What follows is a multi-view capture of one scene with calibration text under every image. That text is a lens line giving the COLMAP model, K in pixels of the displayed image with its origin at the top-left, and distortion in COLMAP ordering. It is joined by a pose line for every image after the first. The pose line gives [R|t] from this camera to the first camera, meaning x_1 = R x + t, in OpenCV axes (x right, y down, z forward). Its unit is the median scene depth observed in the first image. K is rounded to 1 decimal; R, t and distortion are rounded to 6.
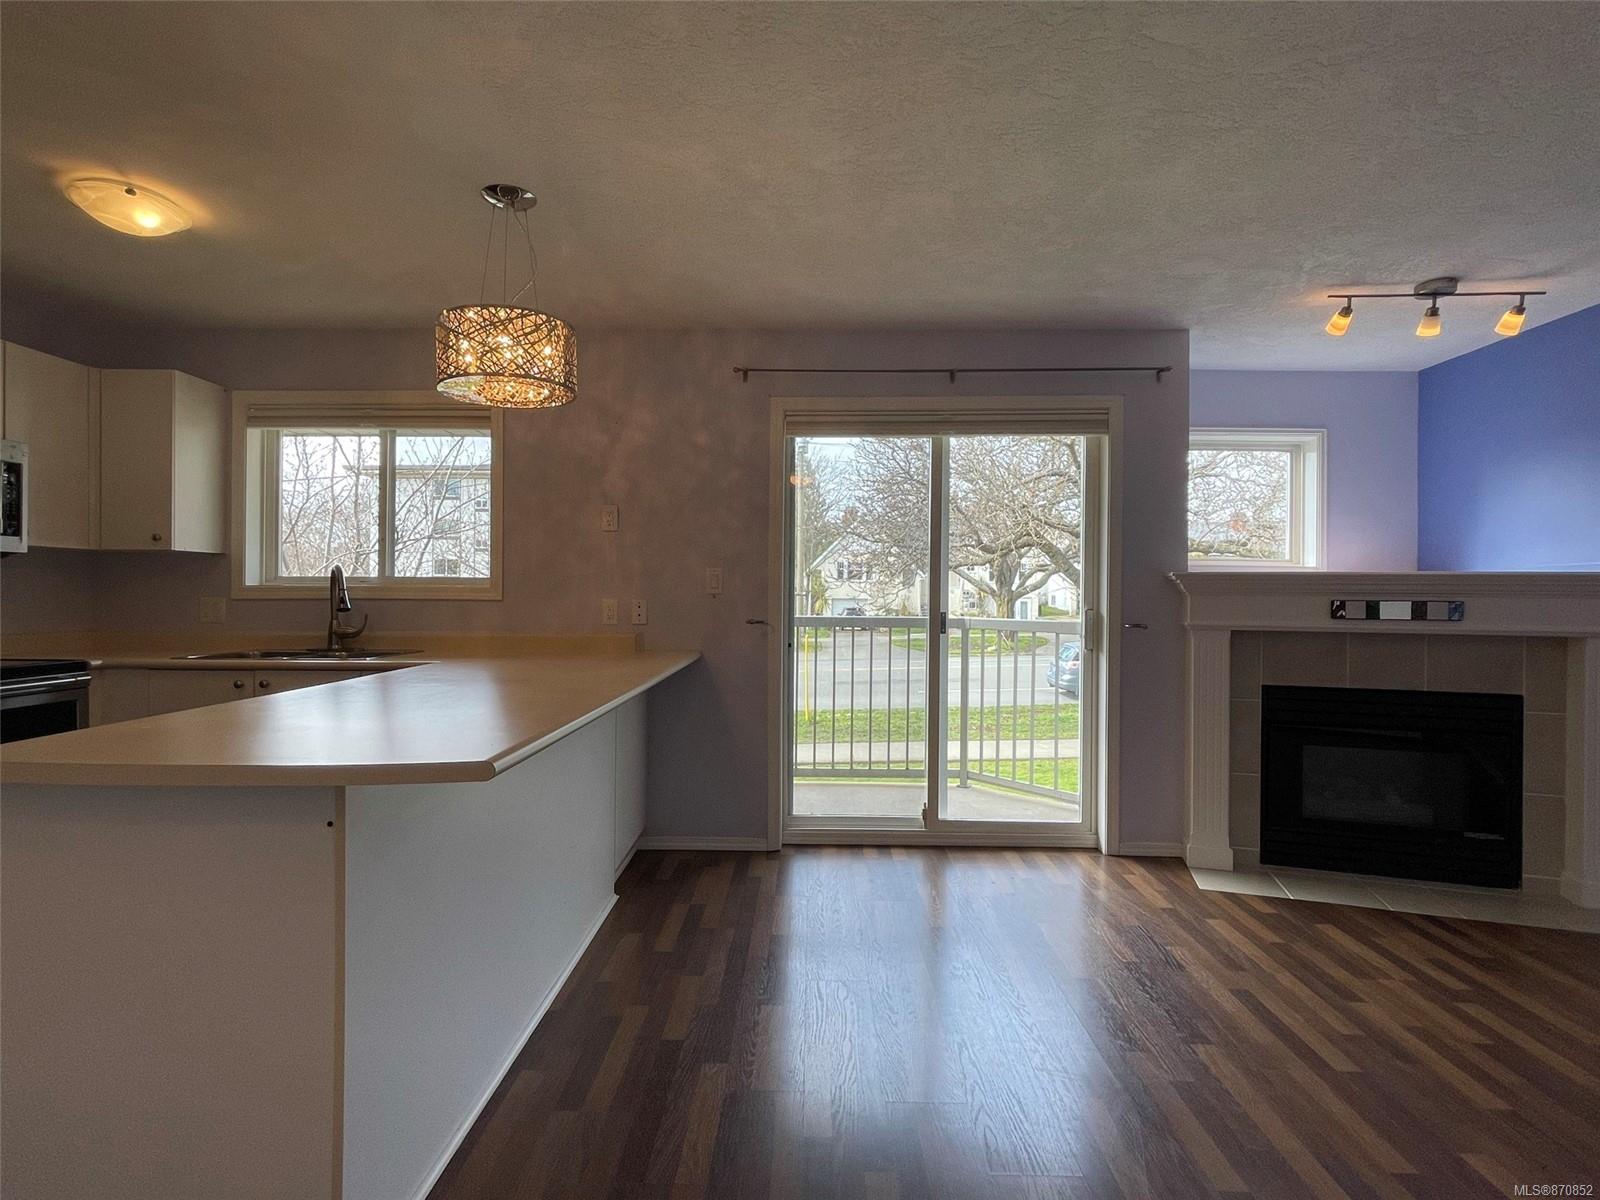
lens RADIAL K [[786.7, 0, 794.1], [0, 786.7, 598.9], [0, 0, 1]] dist [-0.004570, 0.005736]
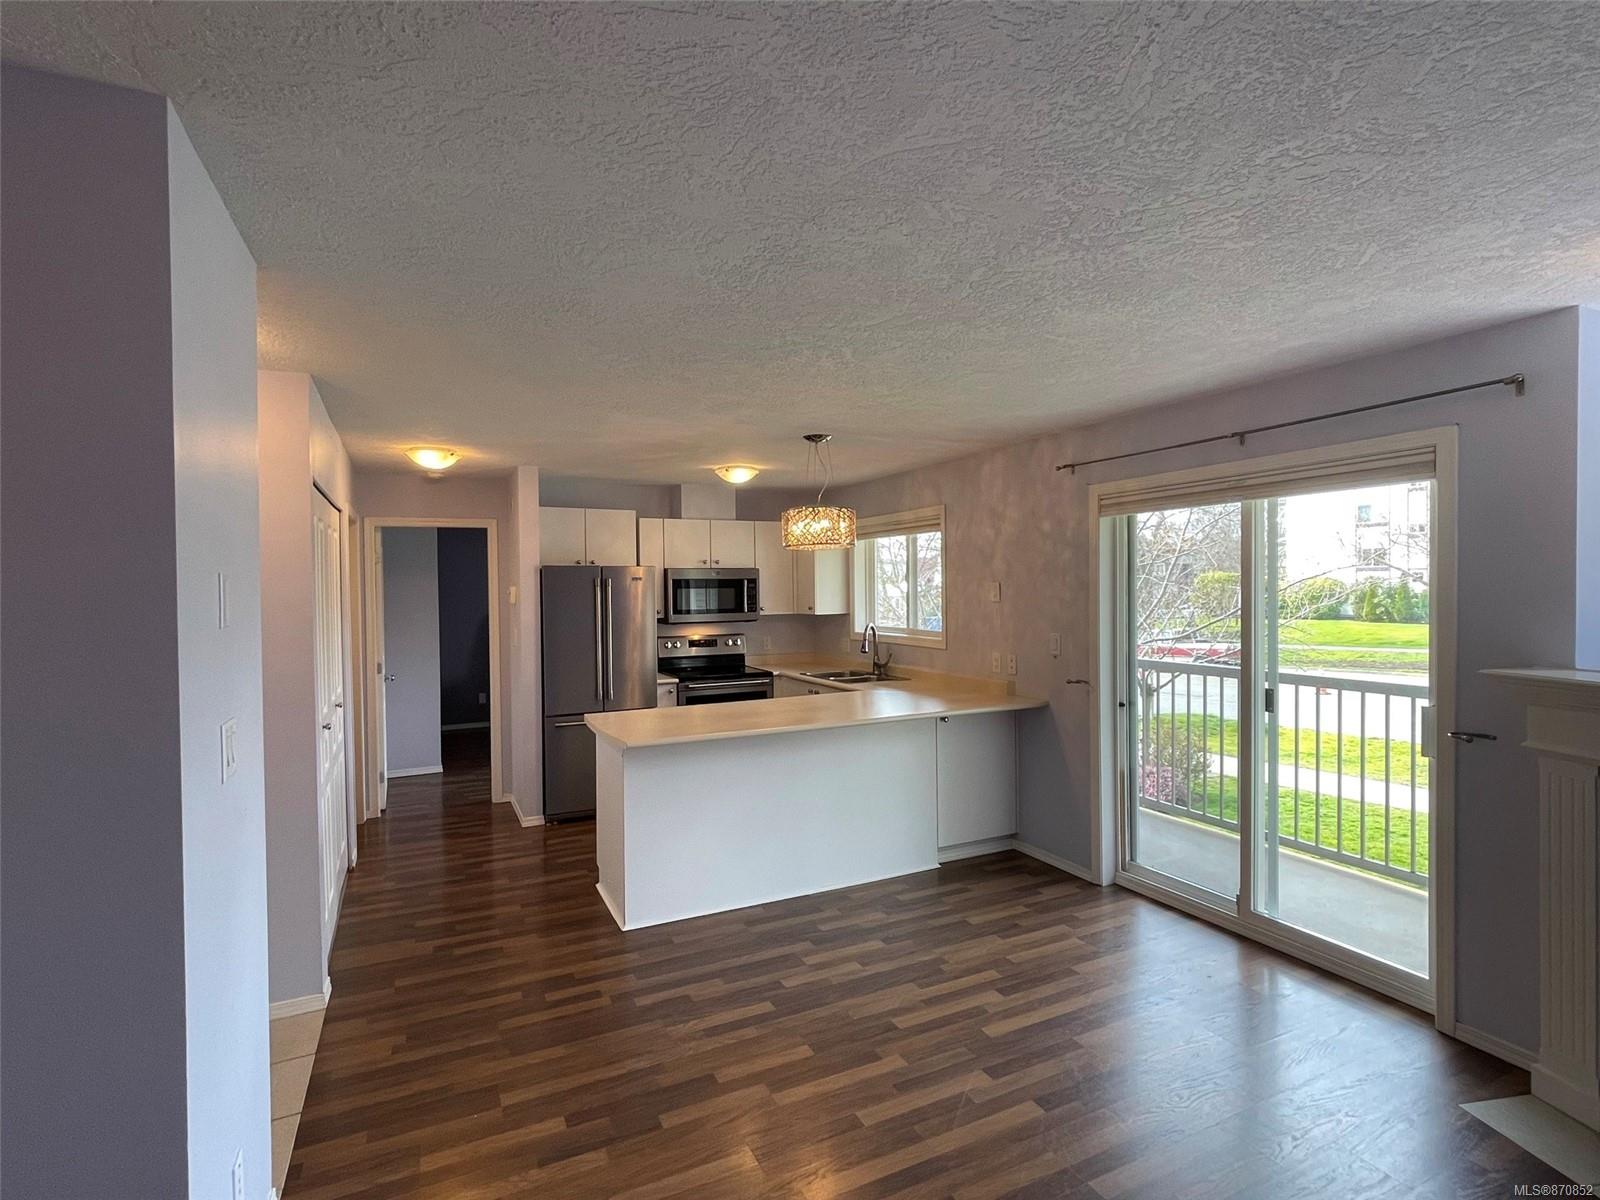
lens RADIAL K [[781.8, 0, 800.0], [0, 781.8, 600.0], [0, 0, 1]] dist [-0.003311, -0.000689]
pose [[0.455990, 0.003530, -0.889978, 0.814578], [0.007743, 0.999939, 0.007933, -0.106587], [0.889951, -0.010508, 0.455934, 0.111563]]
